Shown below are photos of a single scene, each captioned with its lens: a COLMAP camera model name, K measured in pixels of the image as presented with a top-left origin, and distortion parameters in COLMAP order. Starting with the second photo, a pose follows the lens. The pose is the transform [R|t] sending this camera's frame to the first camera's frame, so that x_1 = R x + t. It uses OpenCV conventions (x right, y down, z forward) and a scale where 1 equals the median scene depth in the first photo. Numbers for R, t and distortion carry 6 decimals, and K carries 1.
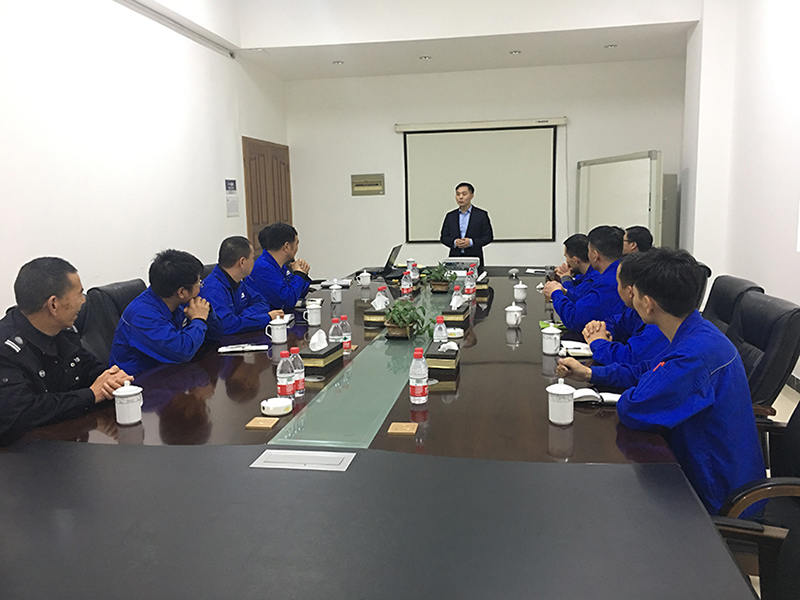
lens RADIAL K [[677.1, 0, 401.6], [0, 677.1, 292.2], [0, 0, 1]] dist [0.073237, -0.079717]
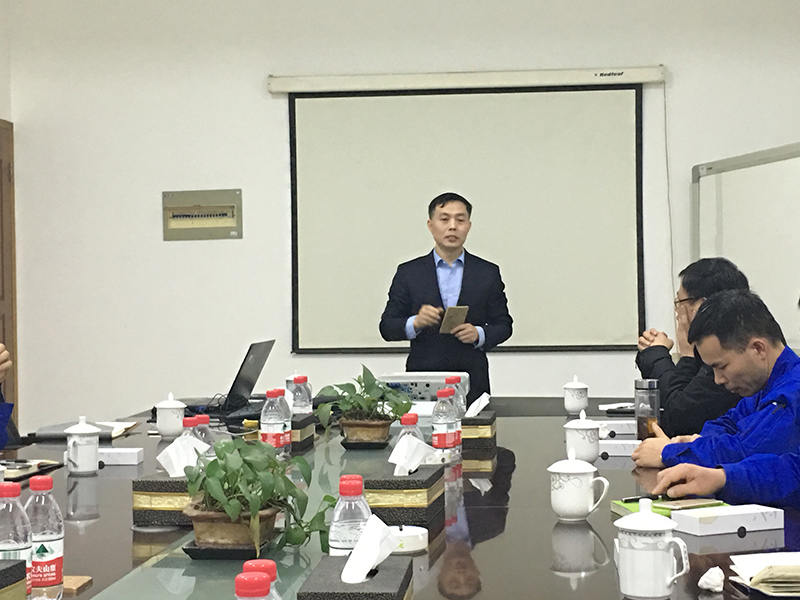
lens RADIAL K [[1459.1, 0, 408.6], [0, 1459.1, 291.9], [0, 0, 1]] dist [0.054598, 0.000000]
pose [[0.997144, 0.009963, 0.074869, 0.014066], [0.000595, 0.990194, -0.139696, 0.020361], [-0.075527, 0.139341, 0.987360, 0.141822]]
